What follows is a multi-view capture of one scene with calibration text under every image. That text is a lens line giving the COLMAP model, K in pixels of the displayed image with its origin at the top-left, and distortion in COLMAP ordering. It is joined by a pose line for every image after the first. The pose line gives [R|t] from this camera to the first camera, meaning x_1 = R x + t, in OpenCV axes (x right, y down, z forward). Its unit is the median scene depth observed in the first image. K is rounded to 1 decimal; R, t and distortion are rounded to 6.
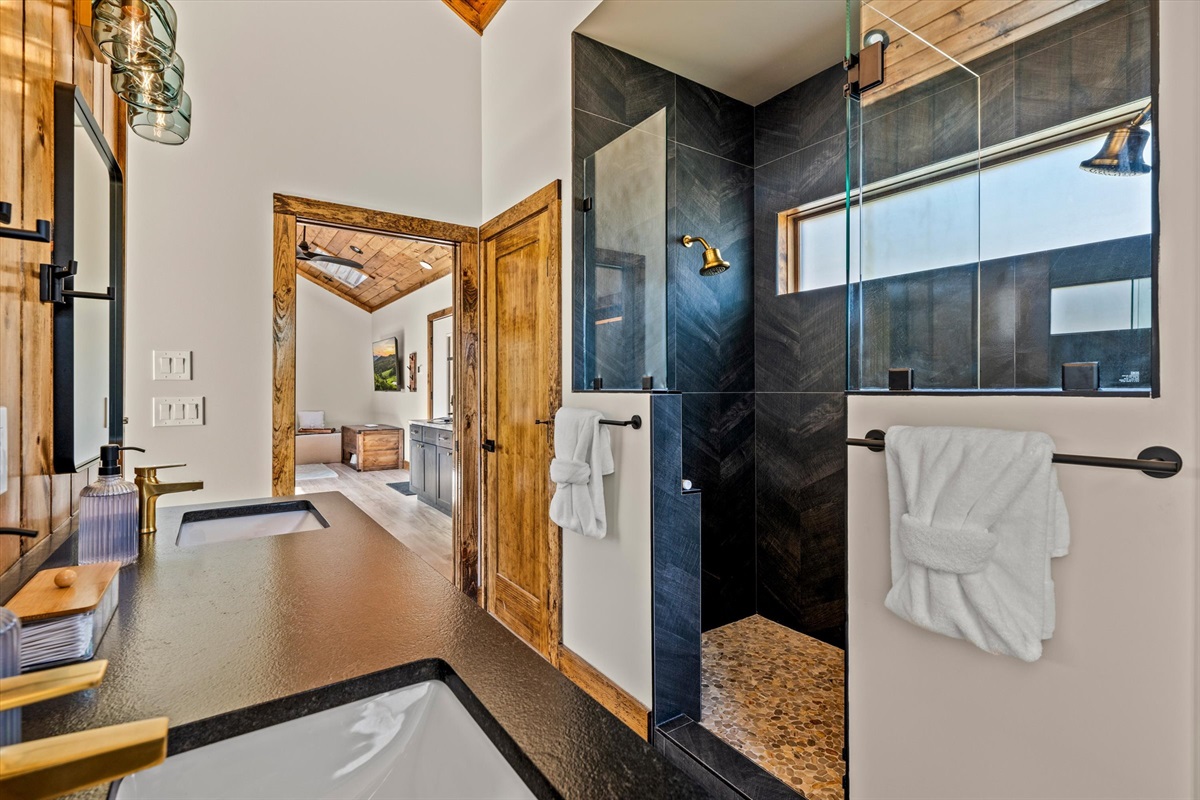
lens RADIAL K [[561.6, 0, 598.3], [0, 561.6, 391.7], [0, 0, 1]] dist [-0.005554, 0.000359]
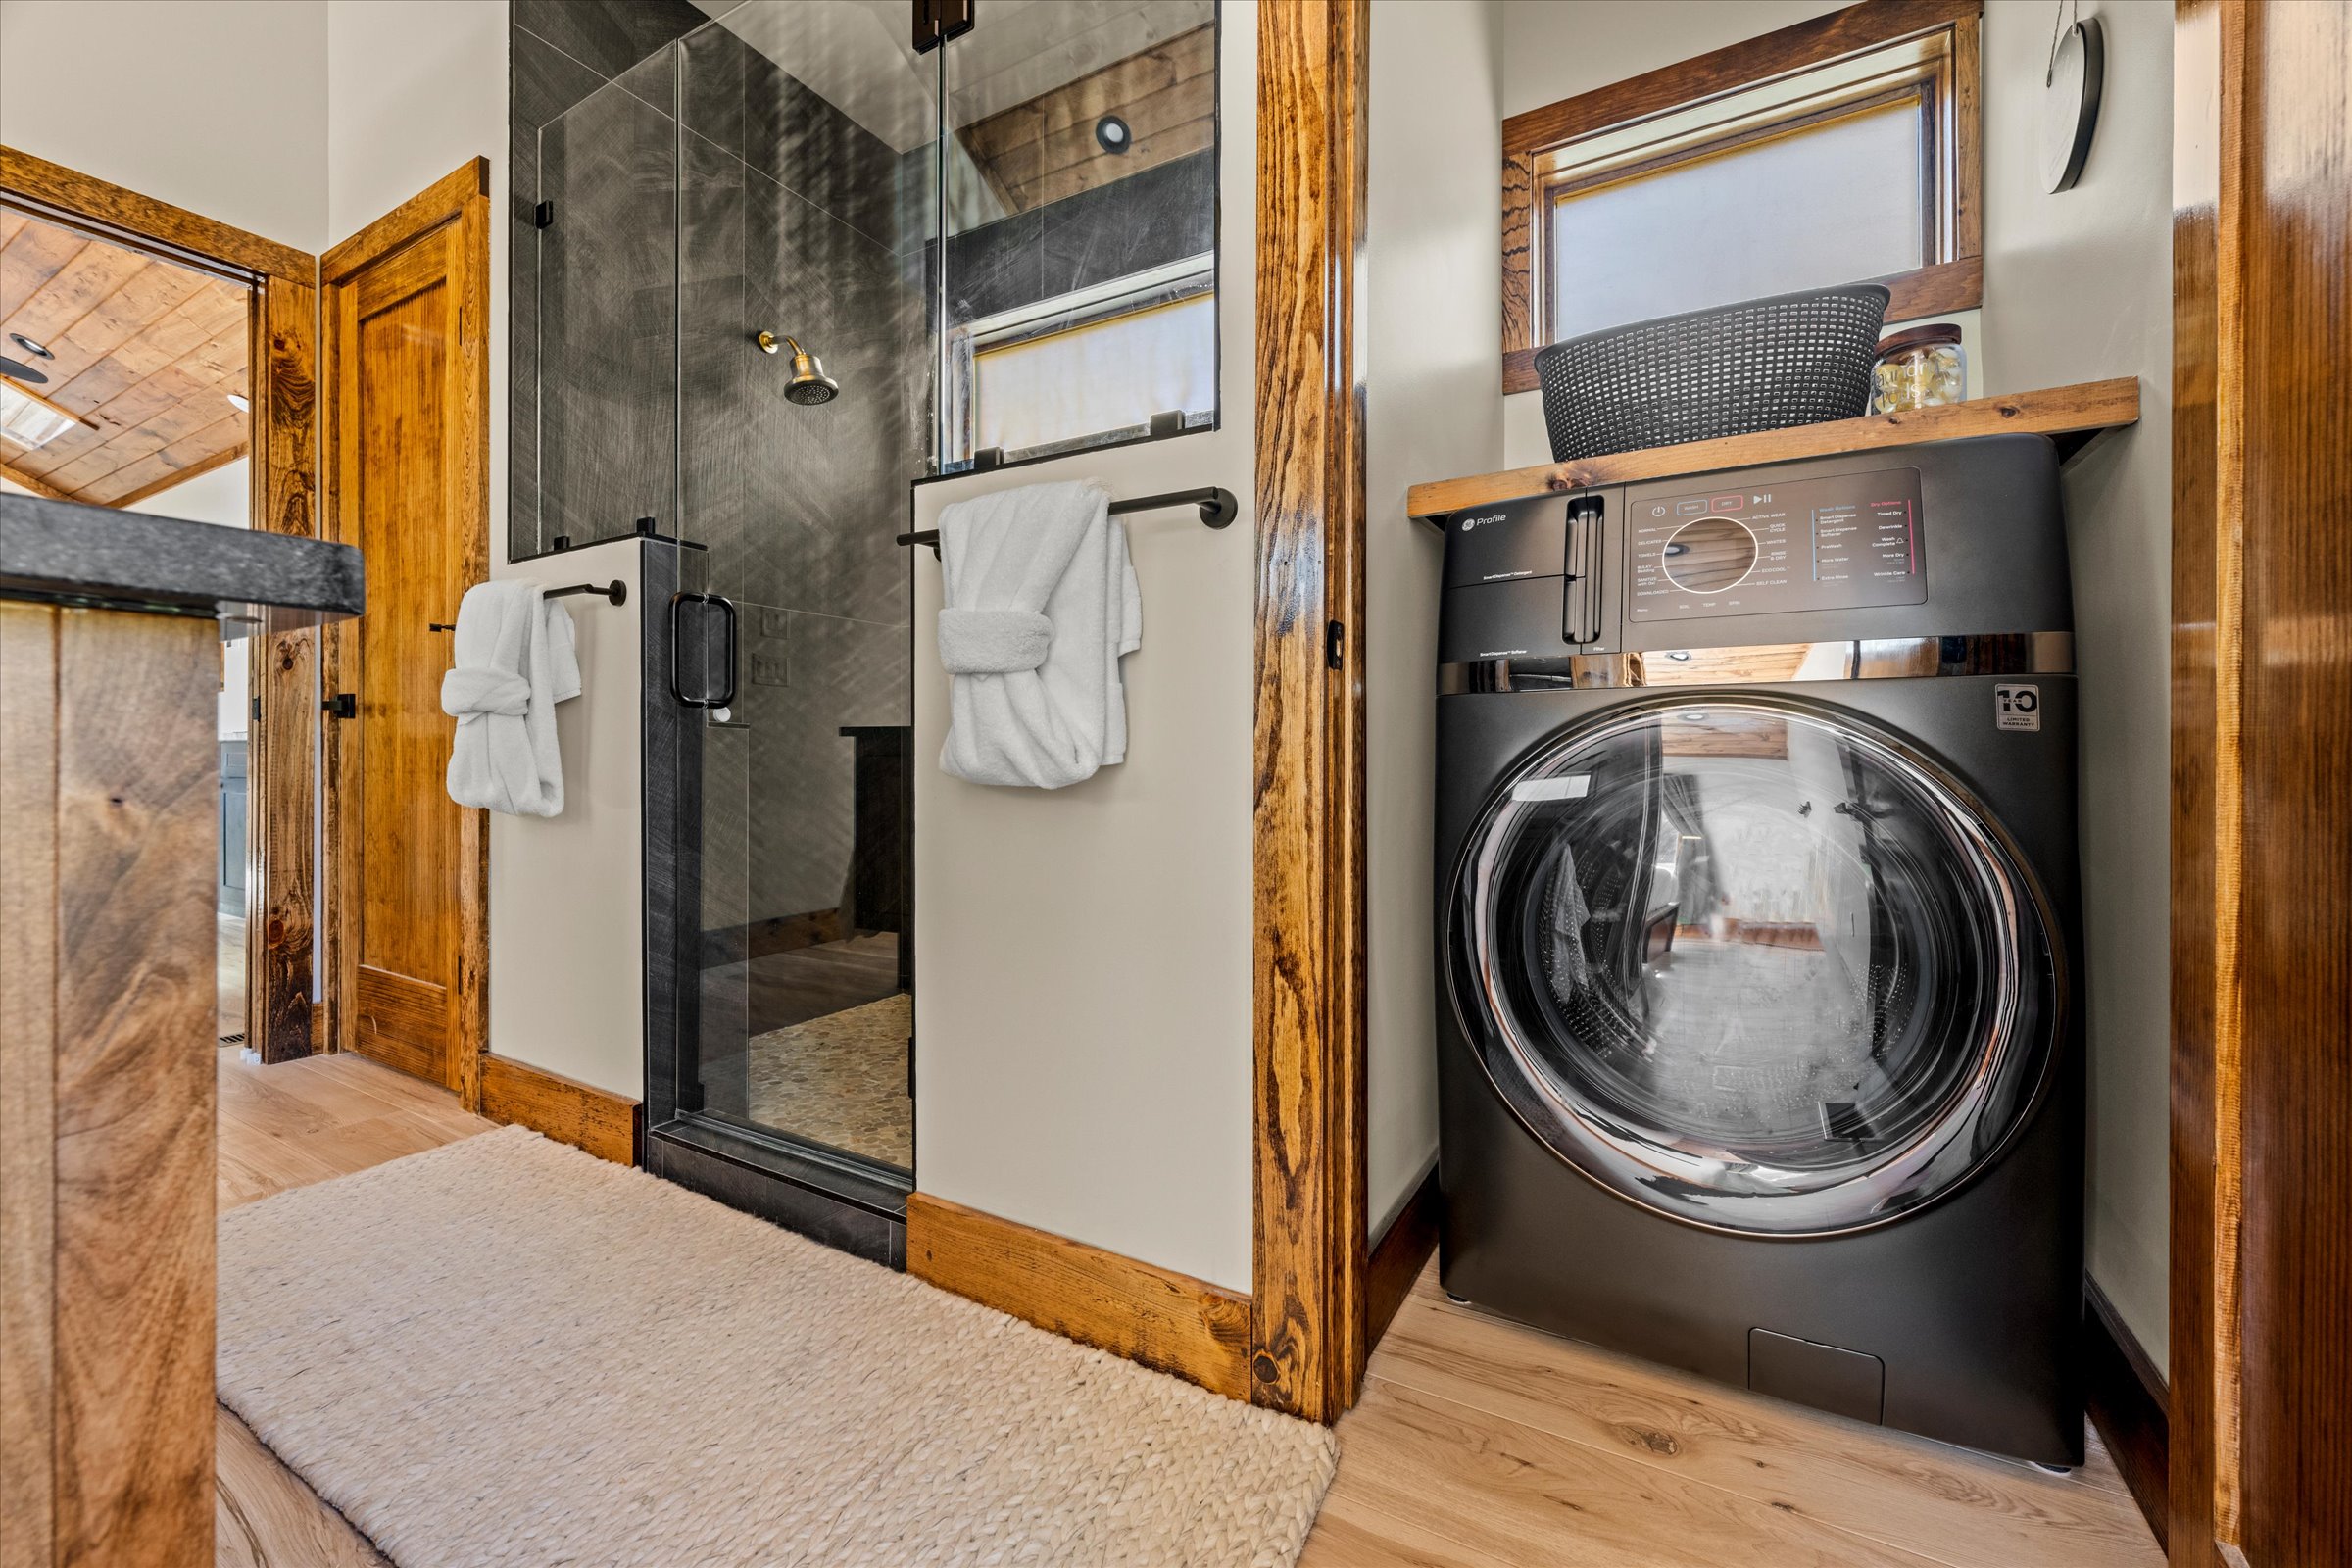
lens RADIAL K [[963.1, 0, 1188.1], [0, 963.1, 771.3], [0, 0, 1]] dist [-0.001533, 0.000868]
pose [[0.904465, 0.003546, 0.426533, 0.124138], [-0.003914, 0.999992, -0.000013, 0.163798], [-0.426530, -0.001657, 0.904472, -0.073642]]
